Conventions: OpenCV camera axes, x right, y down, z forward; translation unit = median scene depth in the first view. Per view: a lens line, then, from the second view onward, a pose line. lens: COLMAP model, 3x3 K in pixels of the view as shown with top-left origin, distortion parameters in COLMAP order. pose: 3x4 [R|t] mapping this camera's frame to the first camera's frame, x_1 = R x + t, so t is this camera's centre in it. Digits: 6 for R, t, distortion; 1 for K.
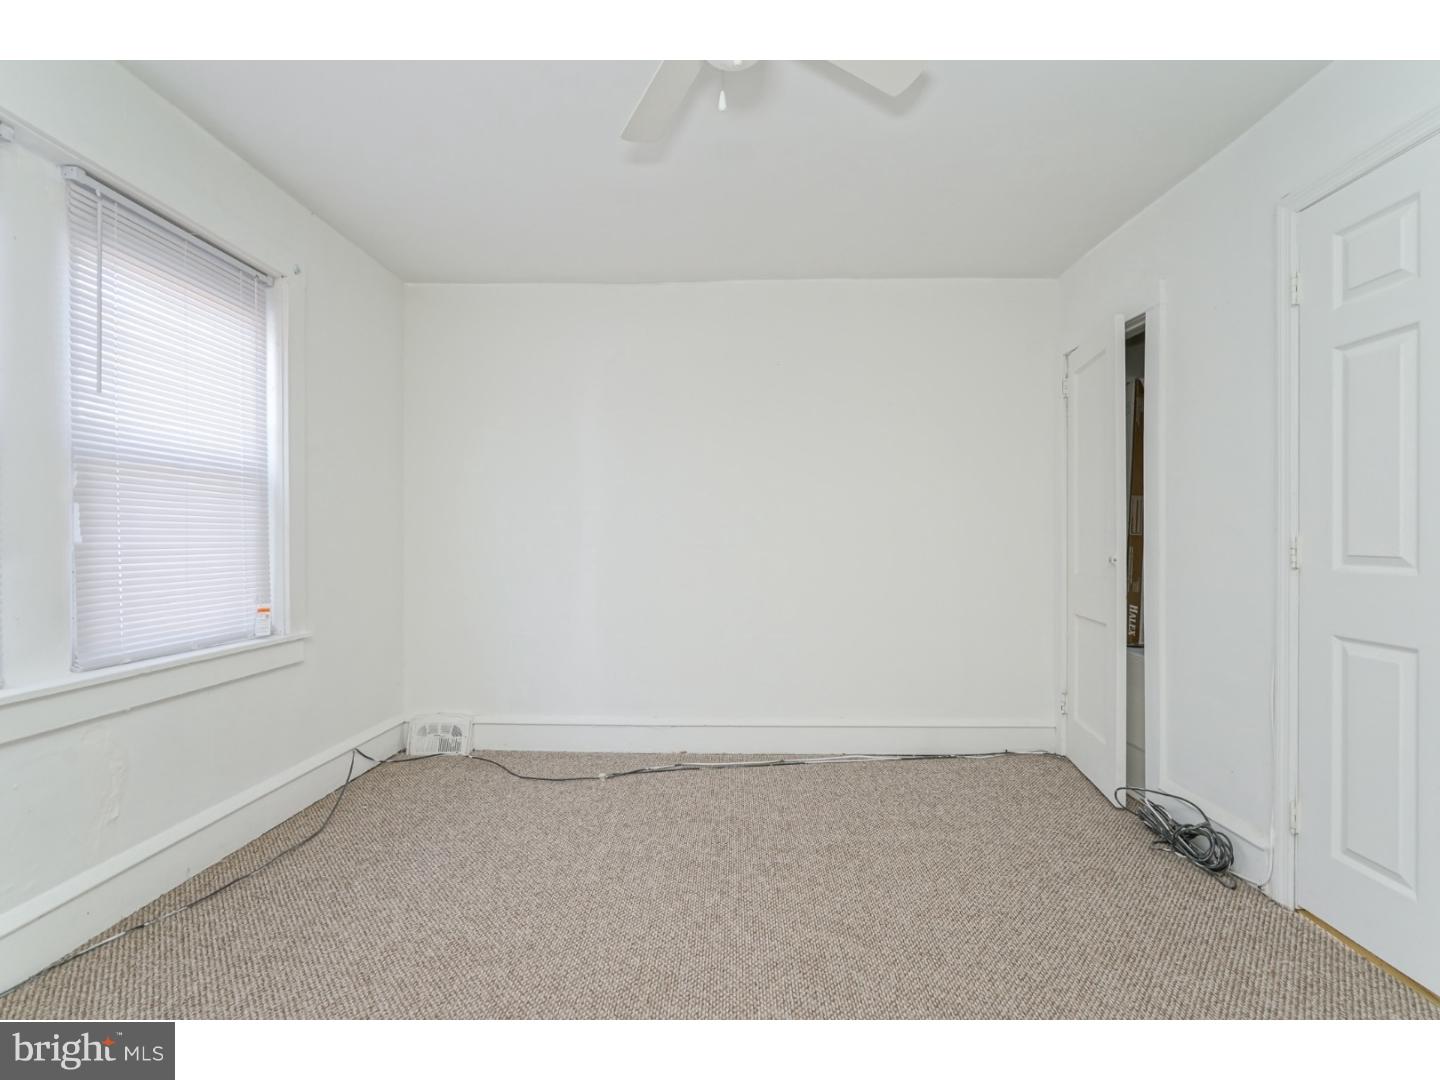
lens RADIAL K [[645.3, 0, 716.3], [0, 645.3, 534.6], [0, 0, 1]] dist [-0.001021, -0.000401]
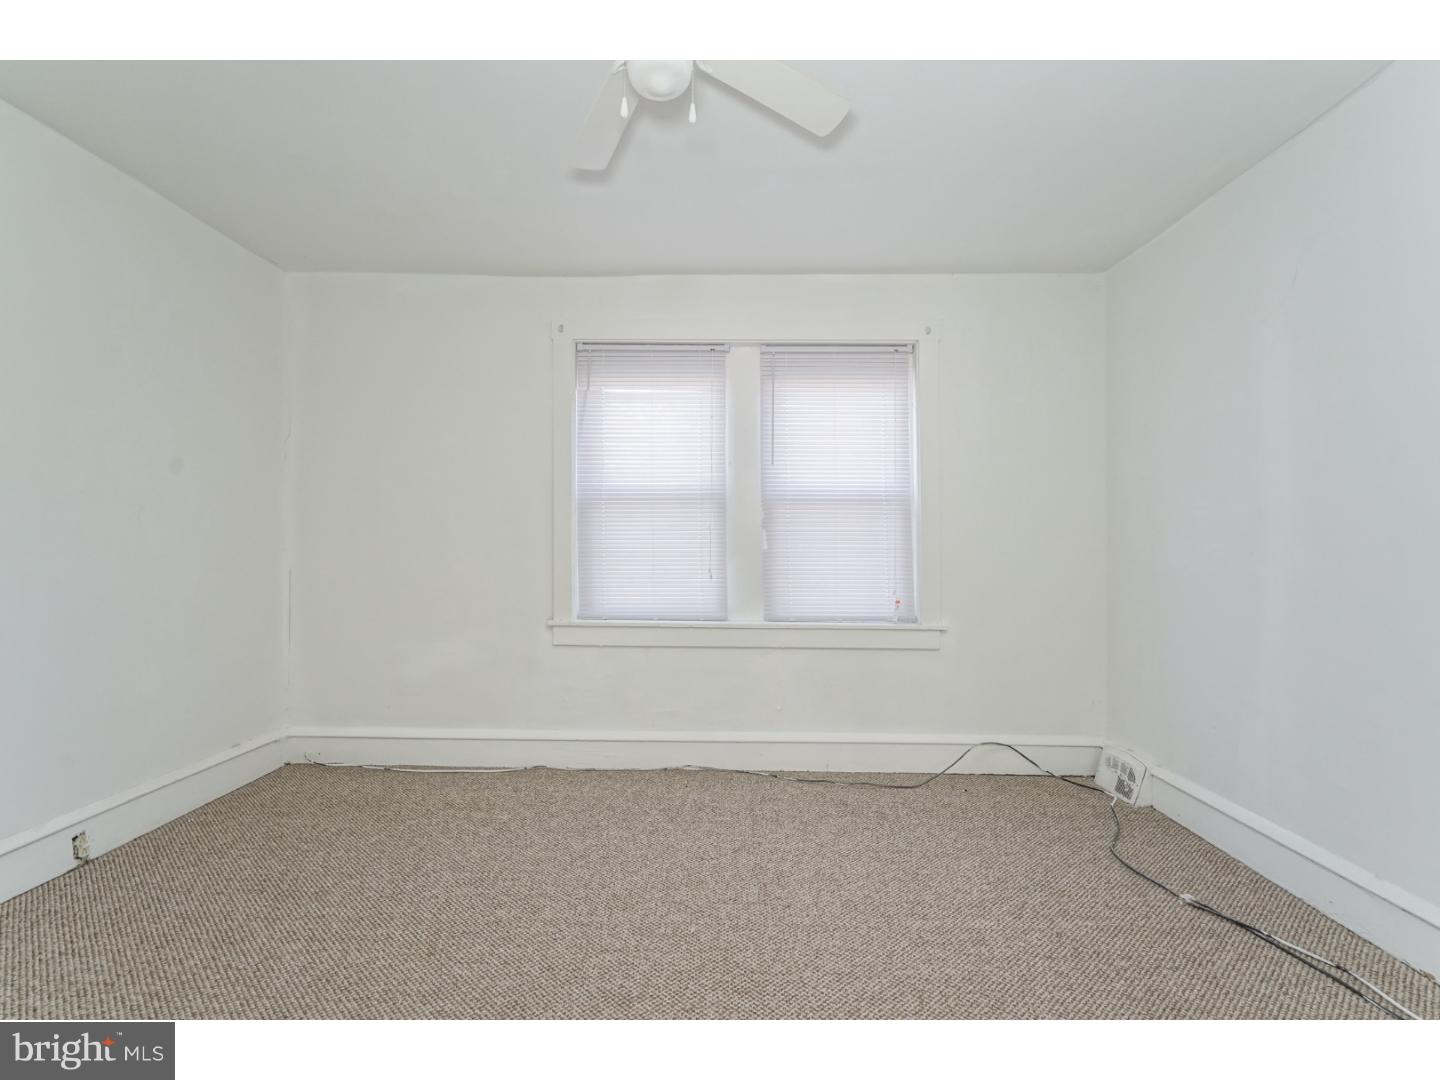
lens RADIAL K [[645.3, 0, 716.3], [0, 645.3, 534.6], [0, 0, 1]] dist [-0.001021, -0.000401]
pose [[0.018973, -0.023837, -0.999536, 0.506699], [0.004583, 0.999707, -0.023754, 0.008214], [0.999809, -0.004130, 0.019077, 0.507227]]
